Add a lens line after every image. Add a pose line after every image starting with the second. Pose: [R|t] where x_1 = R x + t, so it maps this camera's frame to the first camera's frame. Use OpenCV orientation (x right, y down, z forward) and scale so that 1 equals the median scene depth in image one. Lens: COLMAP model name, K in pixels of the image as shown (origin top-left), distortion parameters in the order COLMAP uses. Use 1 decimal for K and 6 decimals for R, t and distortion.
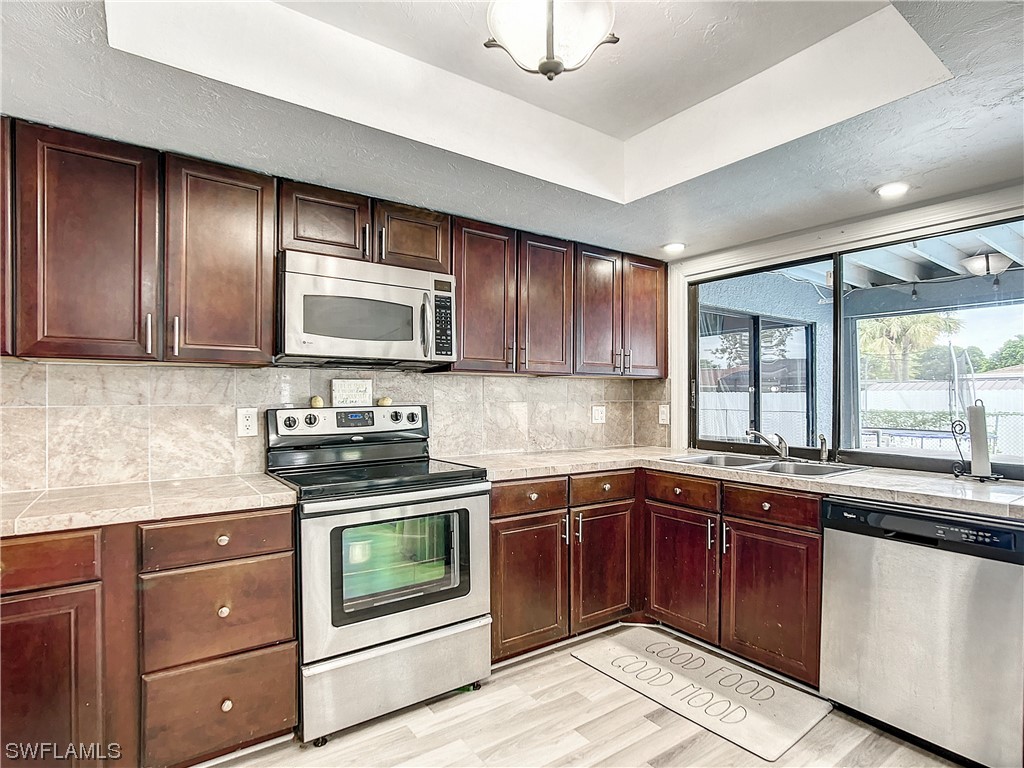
lens RADIAL K [[530.7, 0, 489.3], [0, 530.7, 386.9], [0, 0, 1]] dist [-0.017176, 0.000123]
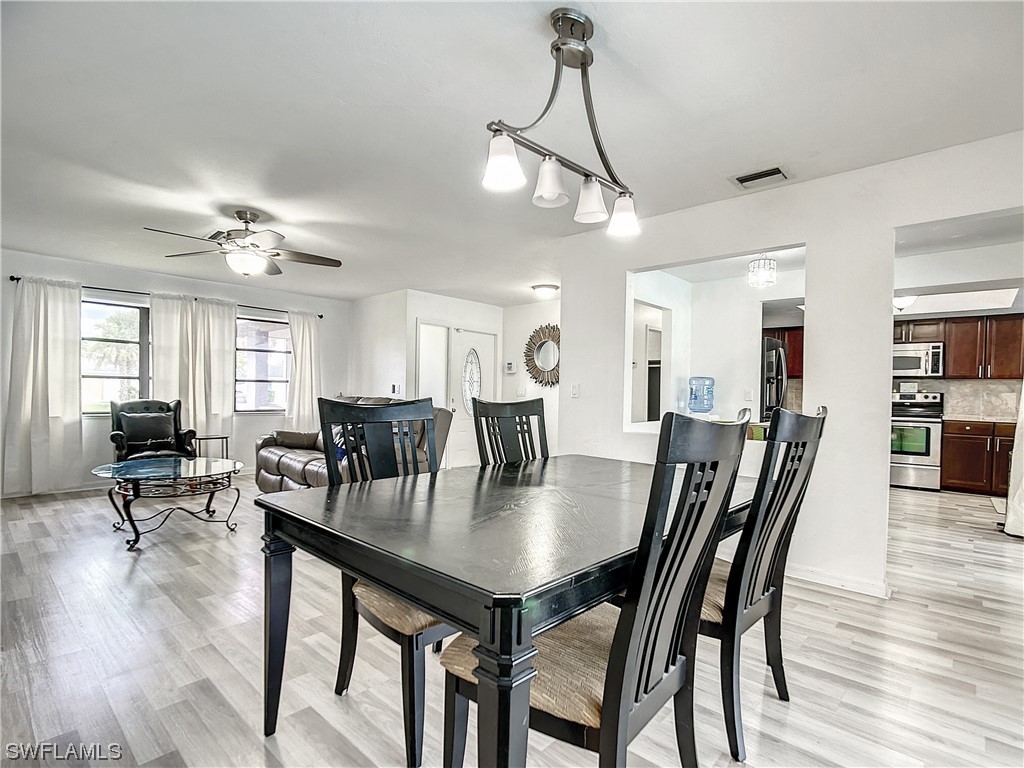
lens RADIAL K [[530.7, 0, 521.5], [0, 530.7, 398.9], [0, 0, 1]] dist [-0.017176, 0.000123]
pose [[0.259583, 0.020857, -0.965496, 1.948362], [0.001791, 0.999755, 0.022079, 0.005483], [0.965719, -0.007460, 0.259482, -1.723481]]
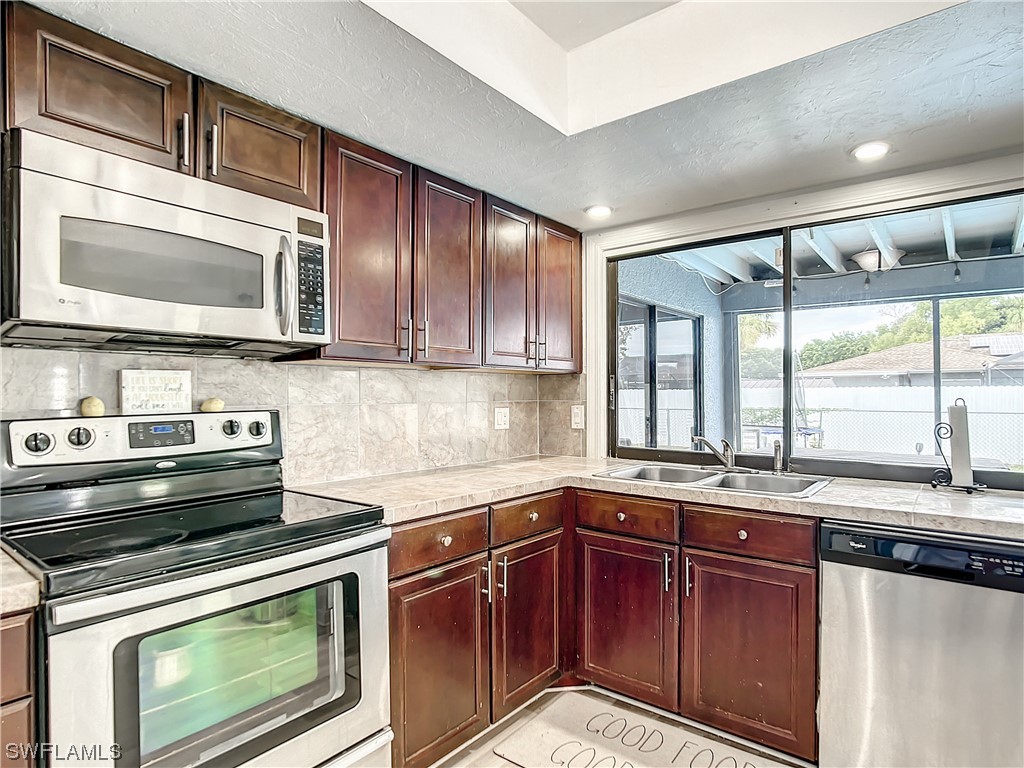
lens RADIAL K [[566.4, 0, 481.8], [0, 566.4, 384.0], [0, 0, 1]] dist [-0.030773, 0.011331]
pose [[0.962704, 0.002232, 0.270549, -0.072407], [-0.002070, 0.999997, -0.000881, 0.002331], [-0.270550, 0.000288, 0.962706, 0.274265]]
